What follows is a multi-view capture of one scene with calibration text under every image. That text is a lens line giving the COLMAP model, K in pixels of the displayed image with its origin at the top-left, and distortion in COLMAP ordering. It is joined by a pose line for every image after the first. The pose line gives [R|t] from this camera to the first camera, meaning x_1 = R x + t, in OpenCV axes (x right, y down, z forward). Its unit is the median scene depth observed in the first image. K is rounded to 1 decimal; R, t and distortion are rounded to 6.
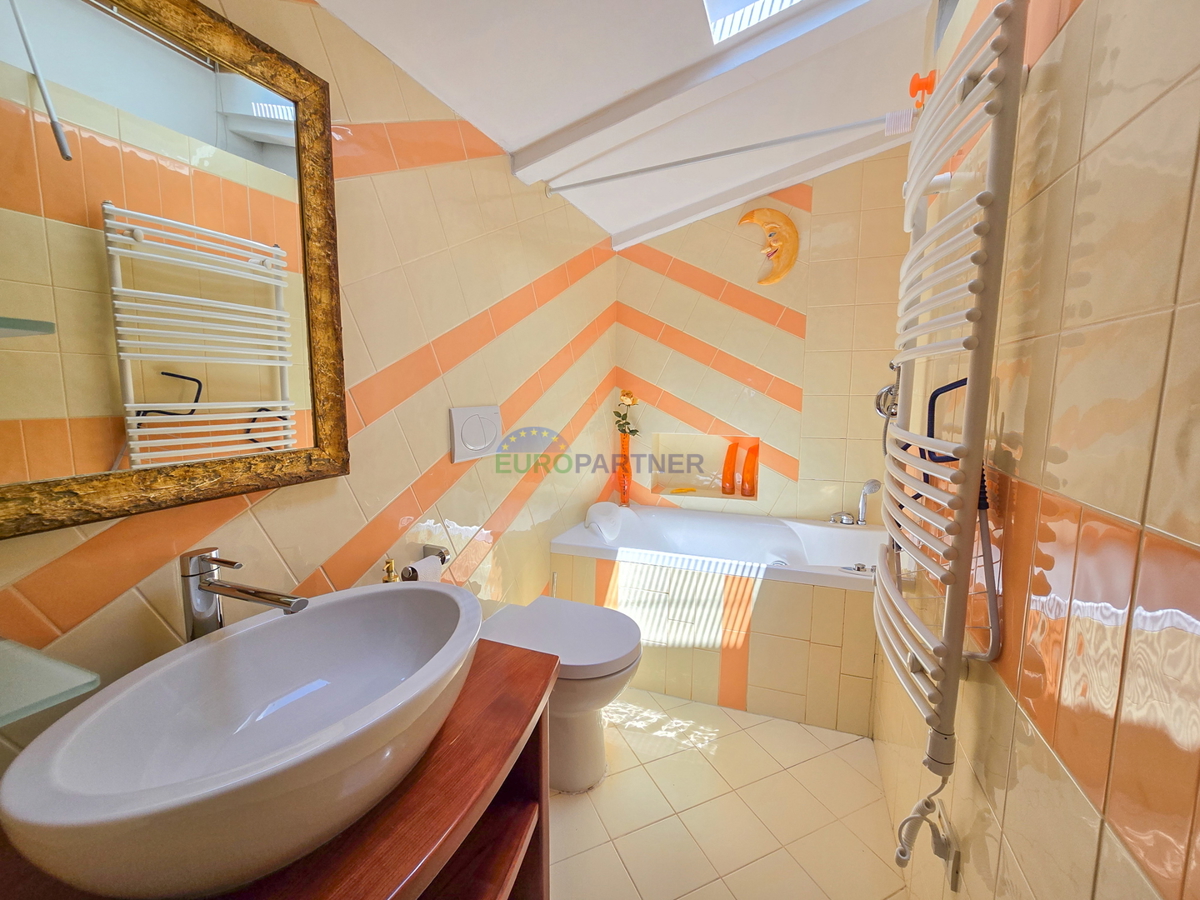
lens RADIAL K [[493.5, 0, 599.3], [0, 493.5, 448.4], [0, 0, 1]] dist [-0.004405, -0.000677]
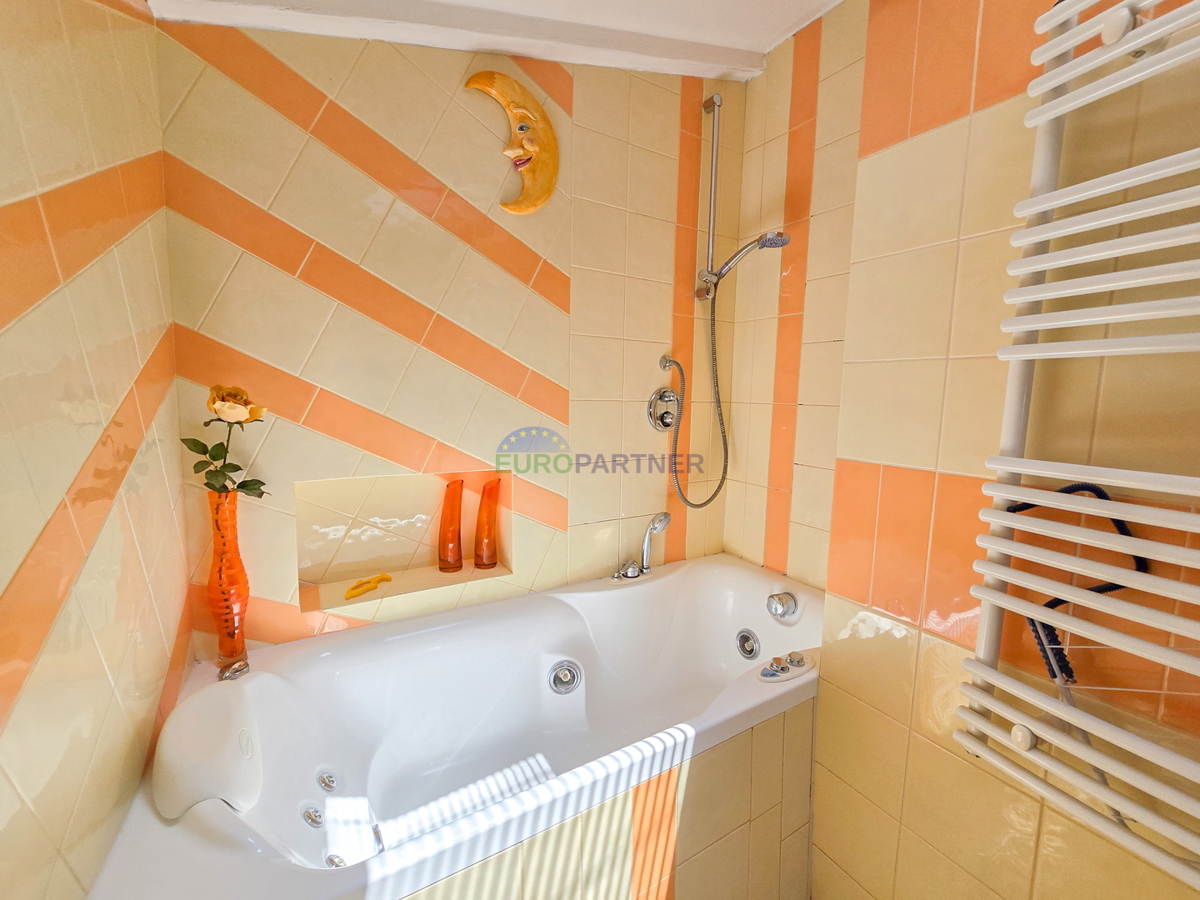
lens RADIAL K [[493.5, 0, 604.2], [0, 493.5, 449.6], [0, 0, 1]] dist [-0.004405, -0.000677]
pose [[0.615089, -0.077158, 0.784673, -0.074449], [0.073309, 0.996486, 0.040520, -0.060884], [-0.785042, 0.032601, 0.618584, 0.518515]]
